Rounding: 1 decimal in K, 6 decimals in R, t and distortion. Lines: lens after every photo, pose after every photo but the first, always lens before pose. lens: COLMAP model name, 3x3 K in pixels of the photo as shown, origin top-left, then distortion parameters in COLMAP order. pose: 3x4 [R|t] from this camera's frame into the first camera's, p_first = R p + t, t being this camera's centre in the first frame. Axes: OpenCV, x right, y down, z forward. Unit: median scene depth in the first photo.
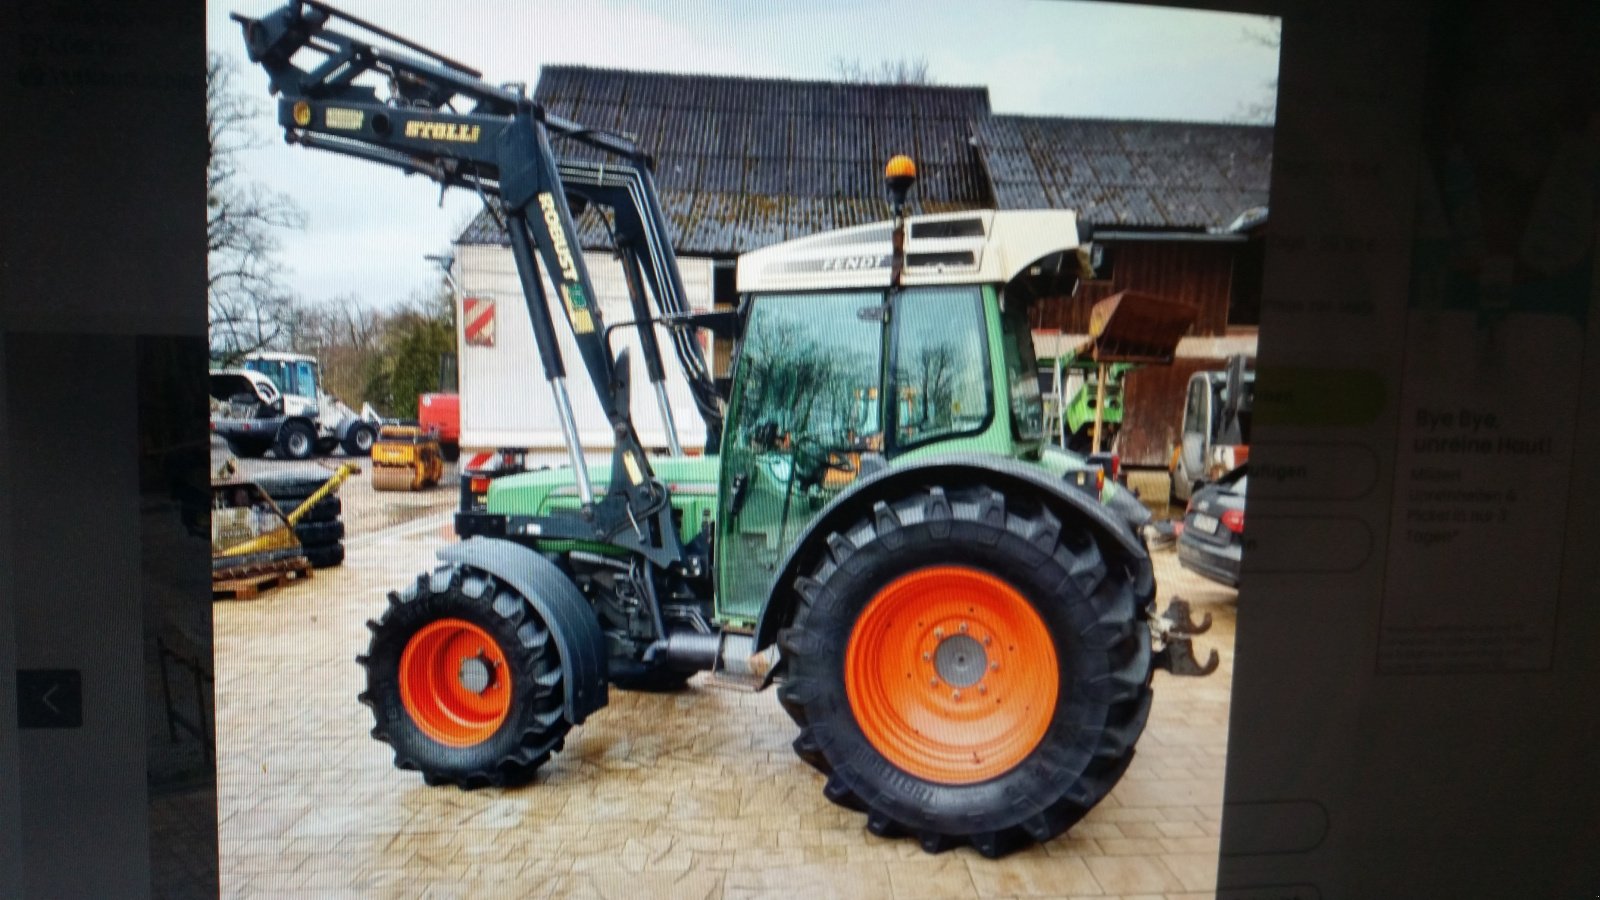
lens RADIAL K [[962.1, 0, 785.2], [0, 962.1, 467.9], [0, 0, 1]] dist [0.031689, -0.000602]
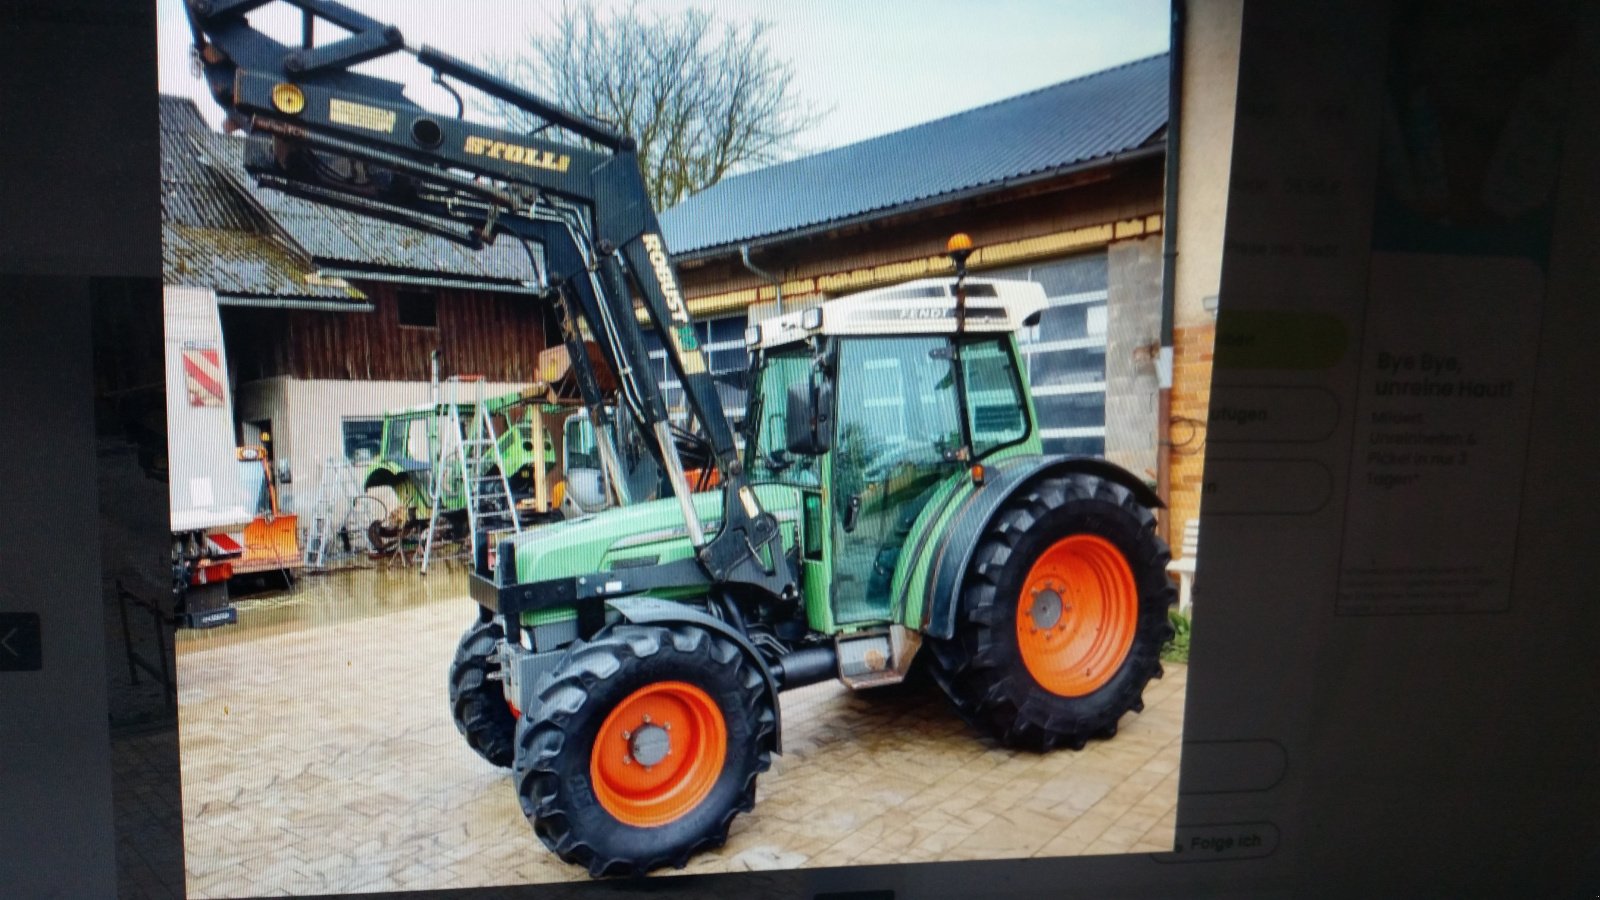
lens RADIAL K [[1010.0, 0, 762.1], [0, 1010.0, 448.4], [0, 0, 1]] dist [0.045215, 0.000801]
pose [[0.701651, -0.067127, 0.709352, -0.910832], [0.119460, 0.992543, -0.024238, -0.029674], [-0.702435, 0.101746, 0.704438, 0.217792]]
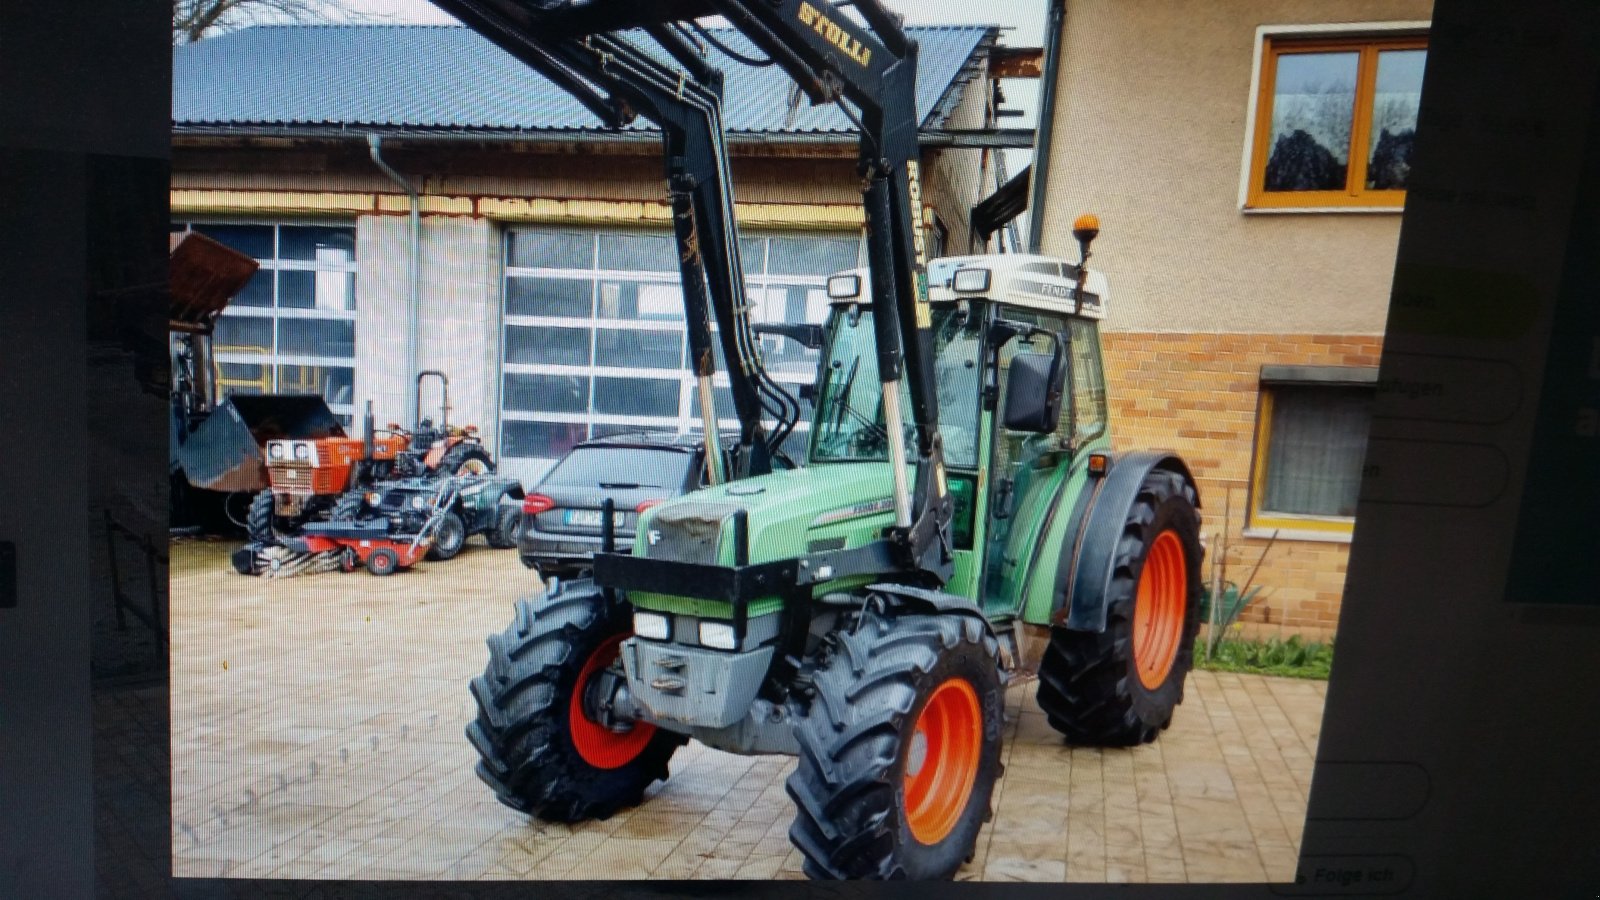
lens RADIAL K [[1259.0, 0, 822.1], [0, 1259.0, 454.5], [0, 0, 1]] dist [0.097146, 0.005612]
pose [[0.211519, -0.041512, 0.976492, -1.345081], [0.041108, 0.998591, 0.033547, -0.068912], [-0.976509, 0.033045, 0.212928, 0.848111]]
